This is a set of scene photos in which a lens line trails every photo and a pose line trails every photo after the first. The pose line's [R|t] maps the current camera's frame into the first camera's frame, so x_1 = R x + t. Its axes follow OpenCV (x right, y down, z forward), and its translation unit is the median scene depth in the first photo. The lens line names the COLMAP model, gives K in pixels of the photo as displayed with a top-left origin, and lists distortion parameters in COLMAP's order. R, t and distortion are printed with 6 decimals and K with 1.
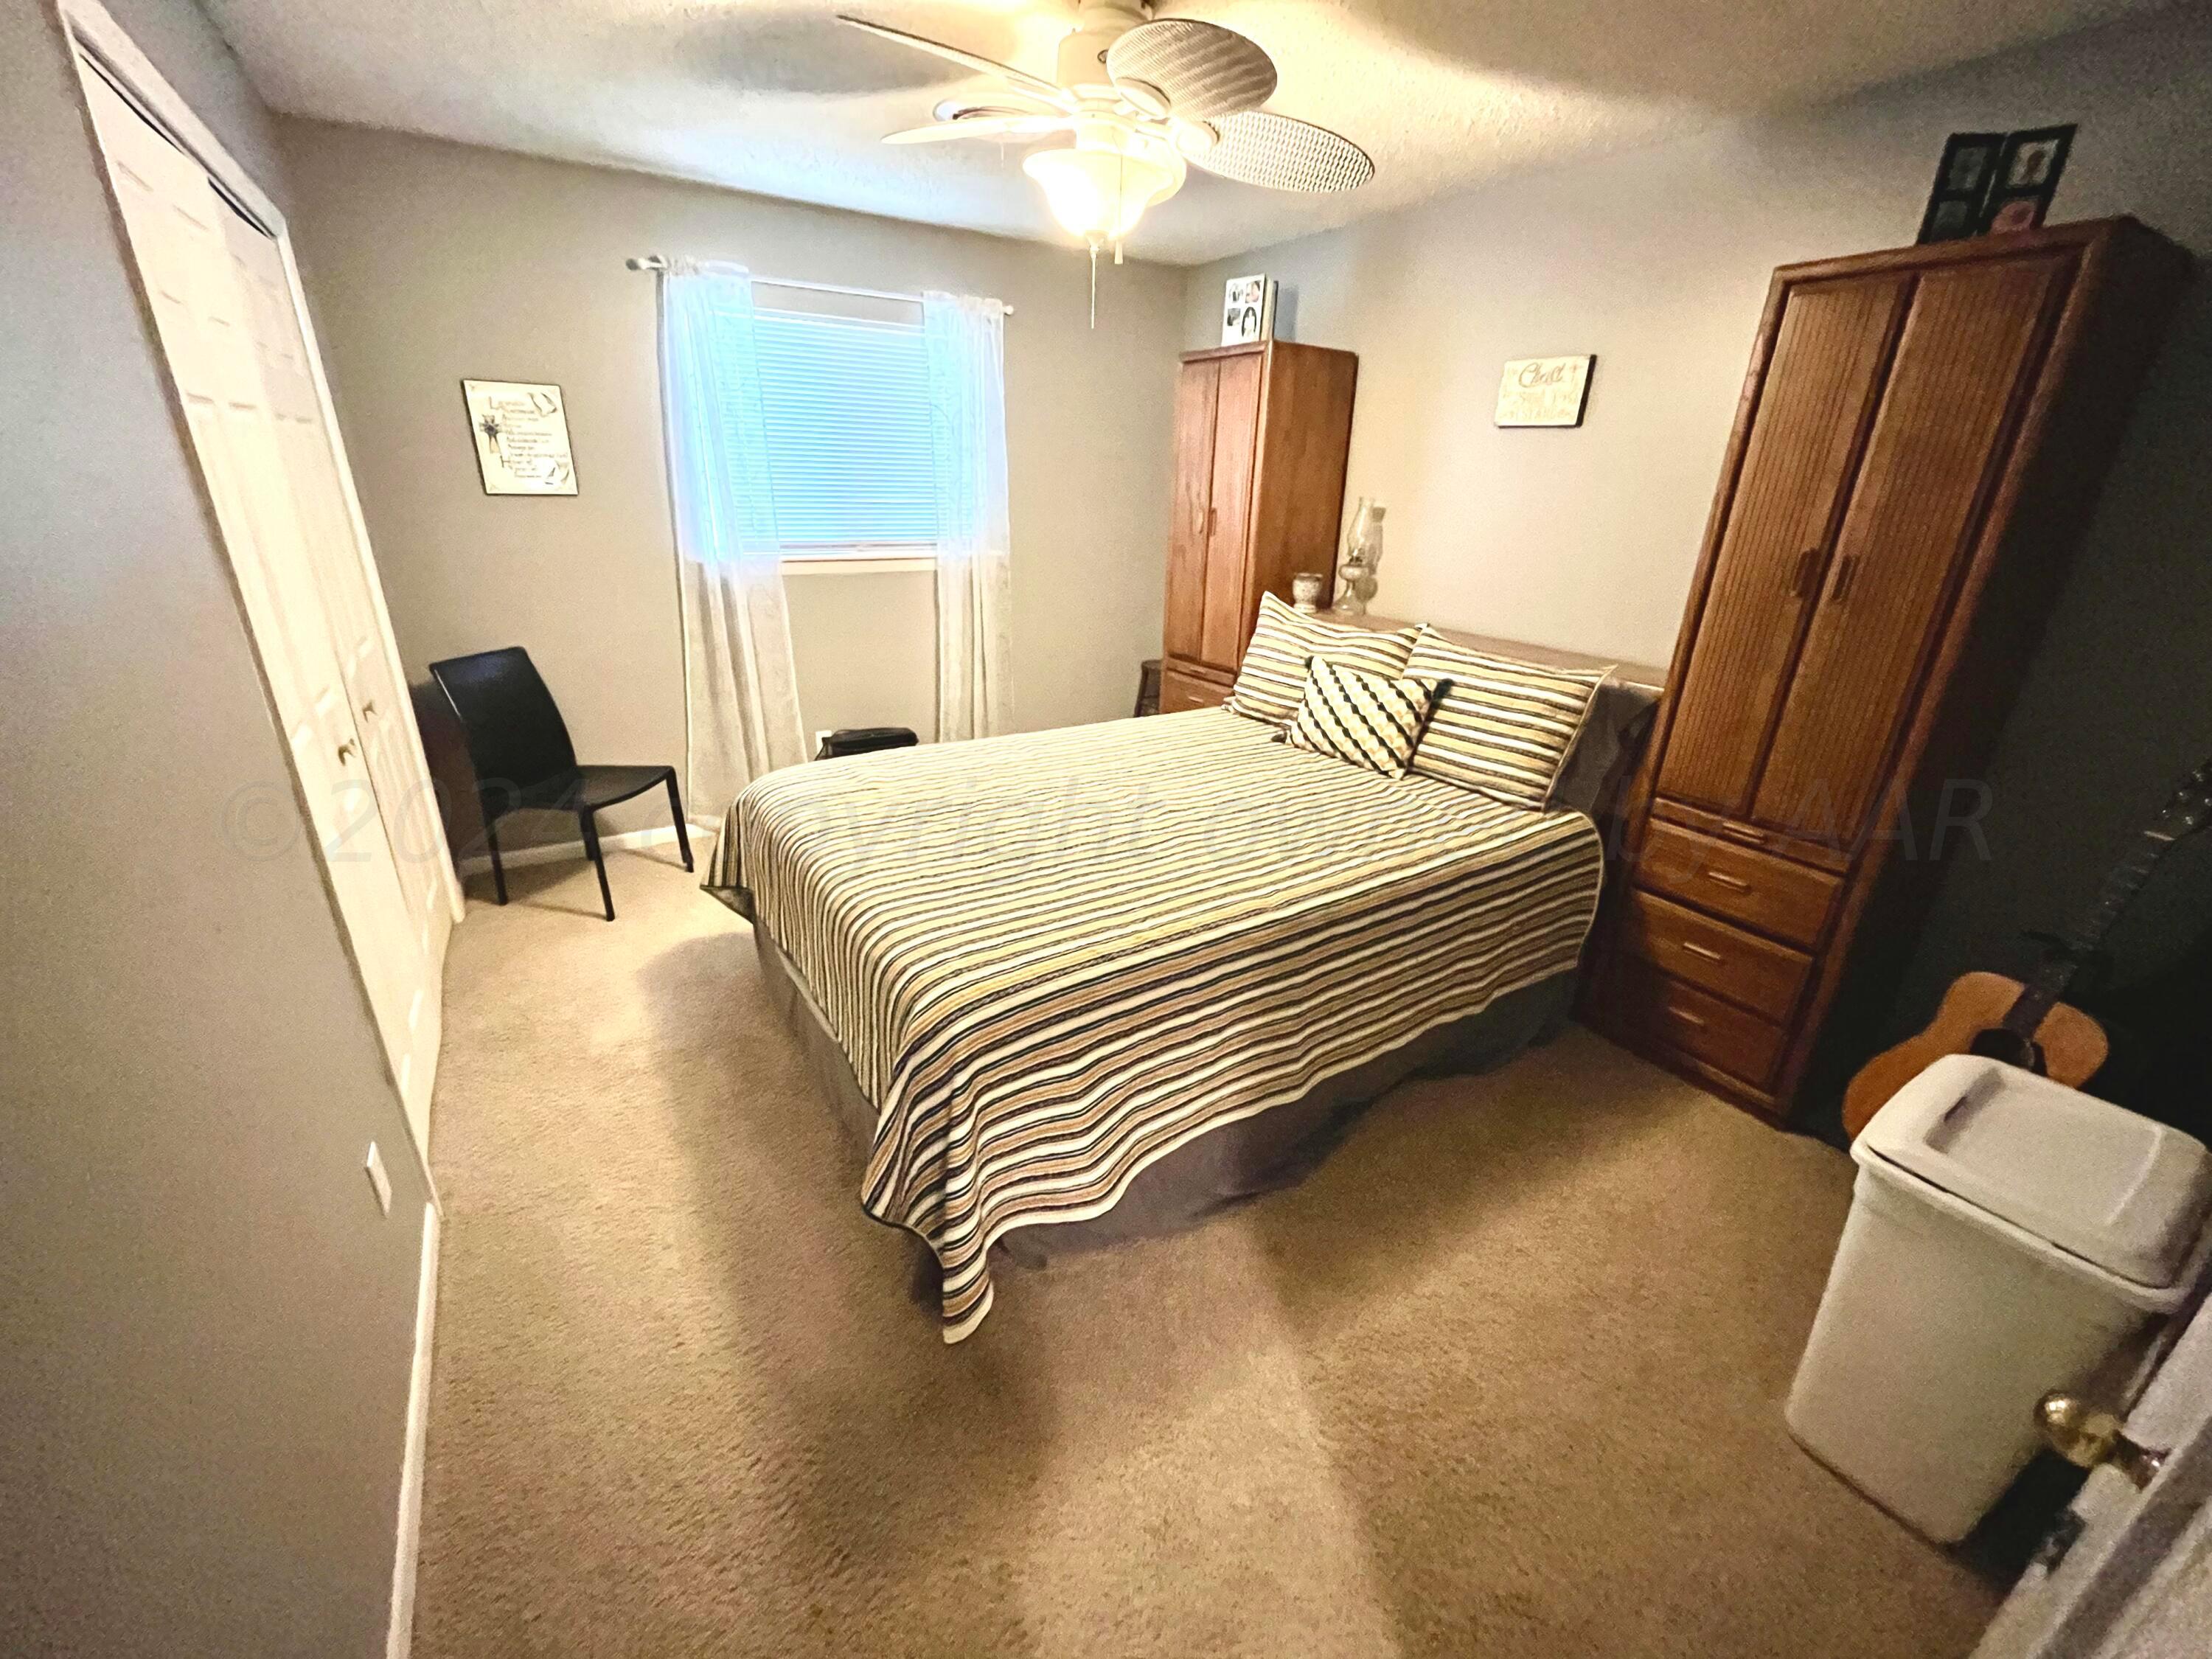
lens RADIAL K [[883.4, 0, 1105.3], [0, 883.4, 825.8], [0, 0, 1]] dist [-0.000675, -0.000511]
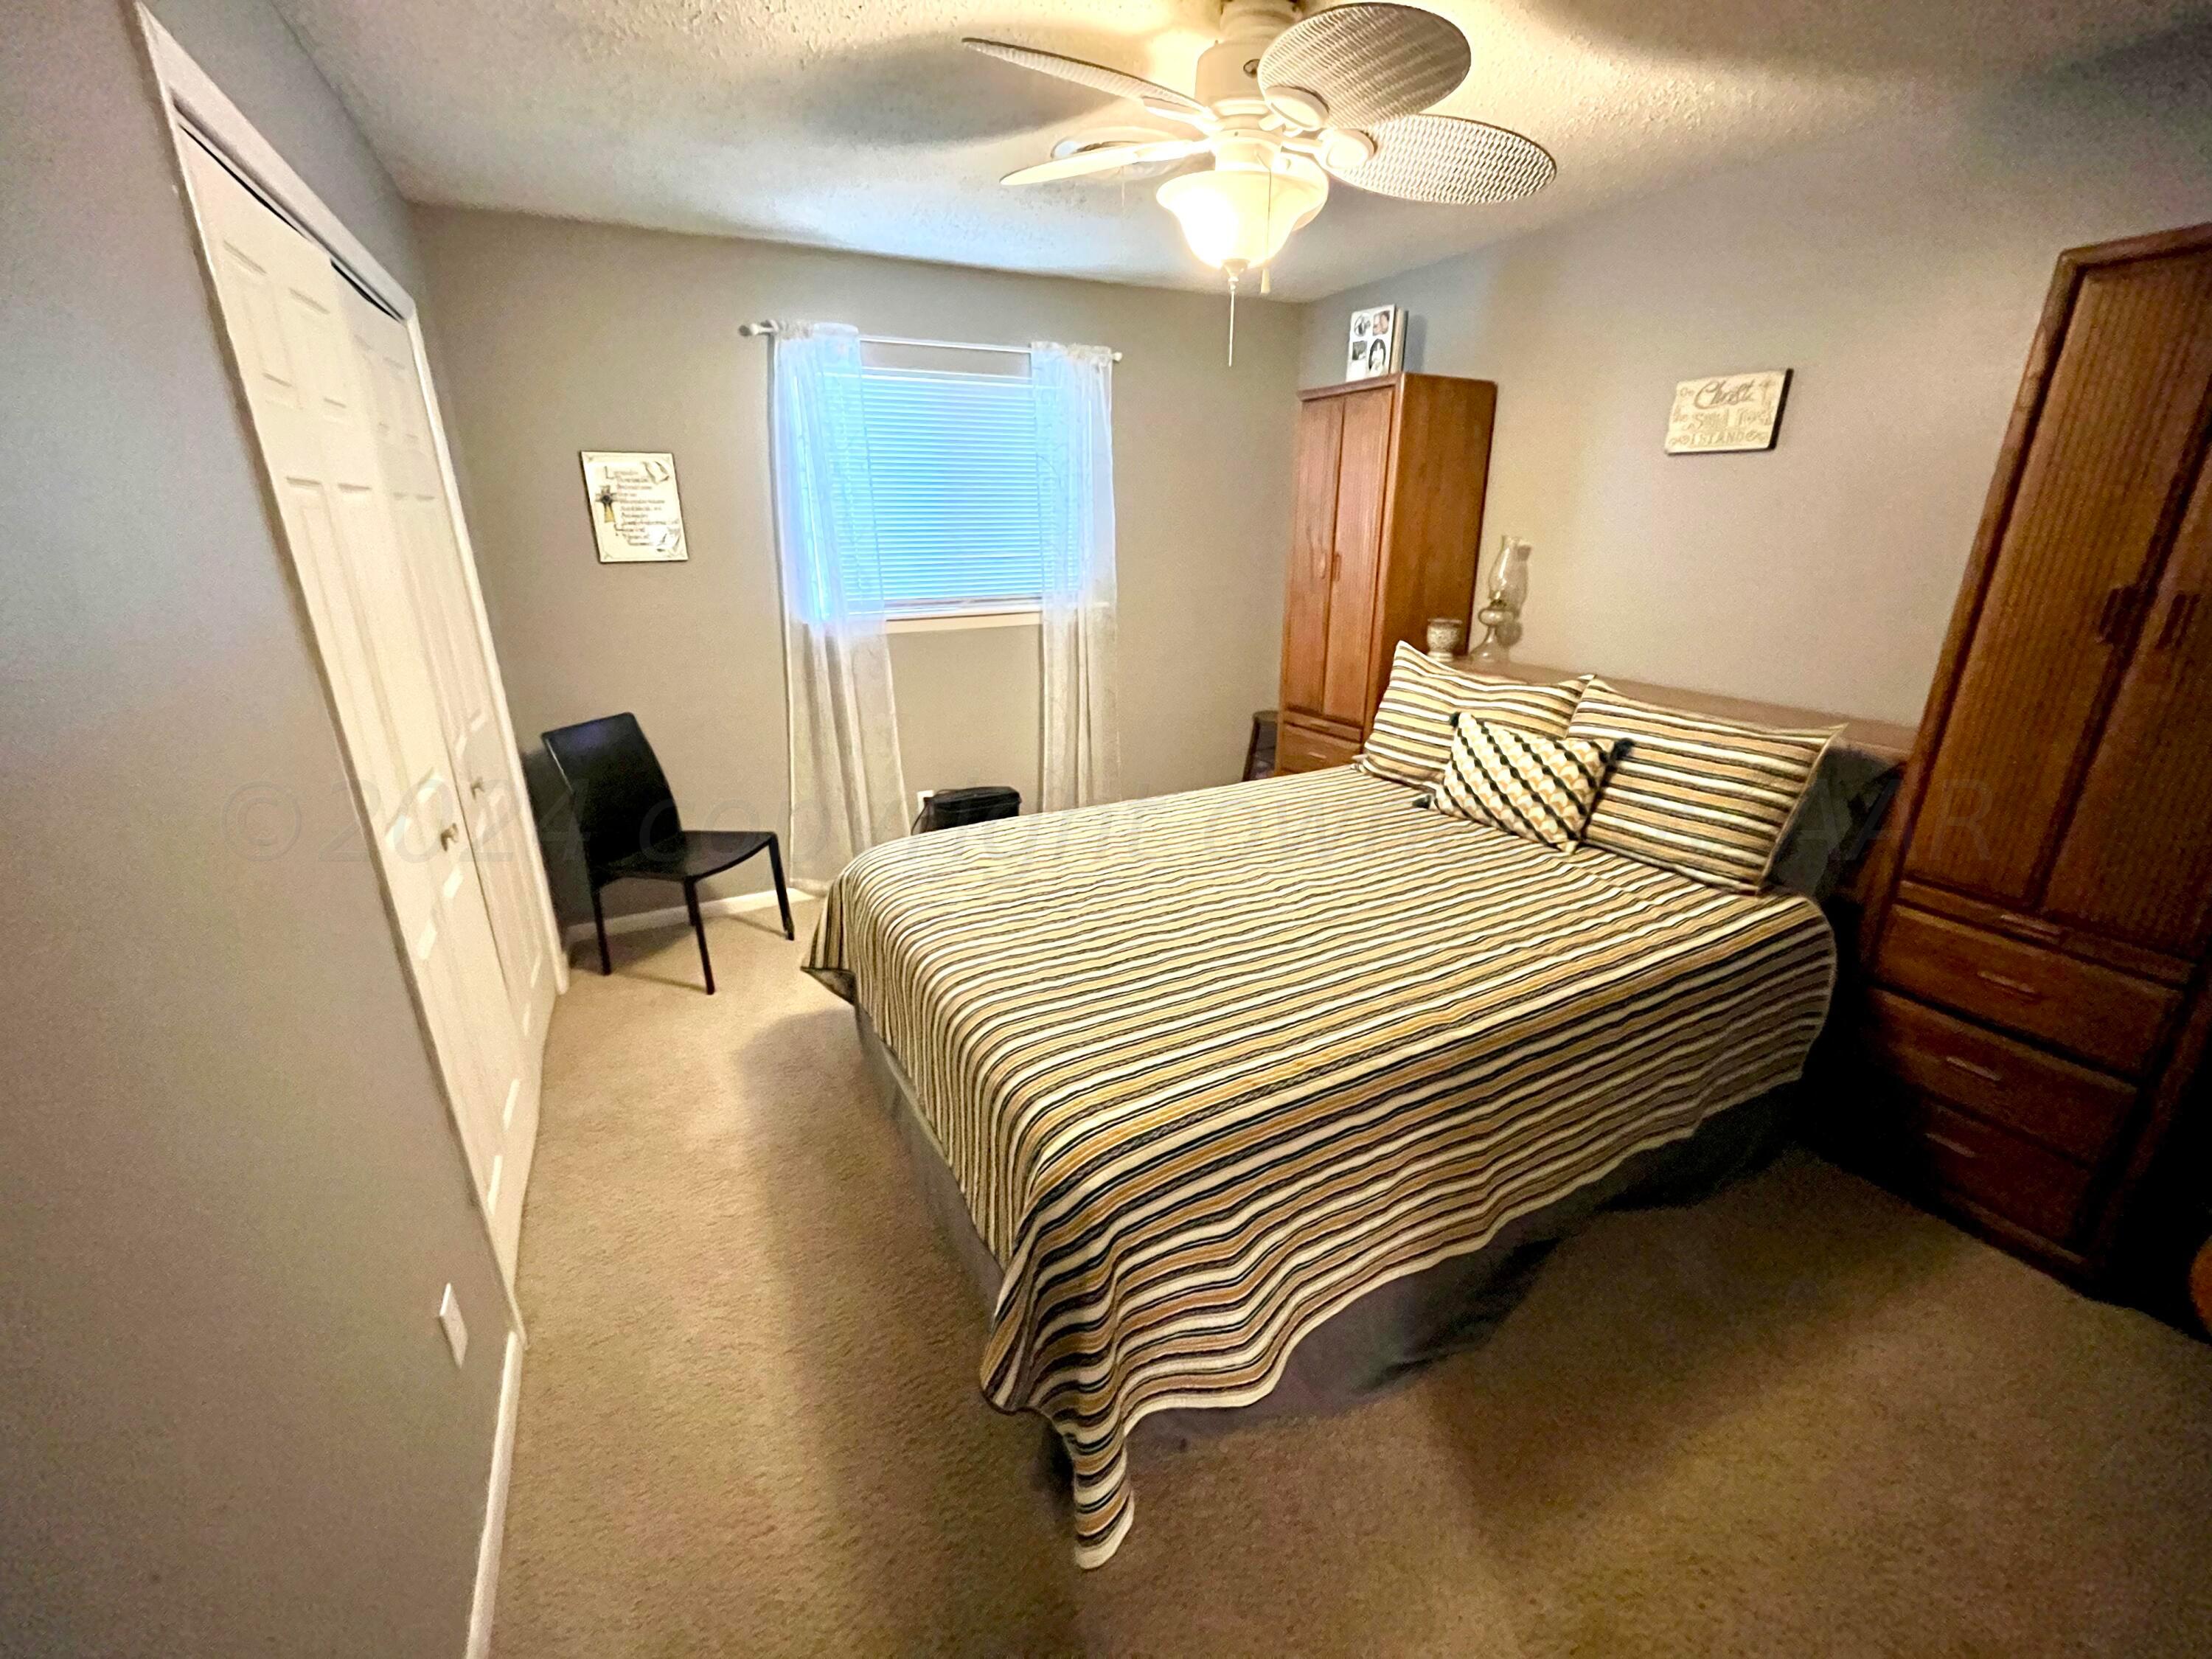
lens RADIAL K [[888.1, 0, 1109.2], [0, 888.1, 827.3], [0, 0, 1]] dist [-0.000803, 0.000125]
pose [[0.995481, -0.002543, -0.094927, -0.043516], [-0.001611, 0.999045, -0.043652, -0.043311], [0.094947, 0.043608, 0.994527, 0.088110]]
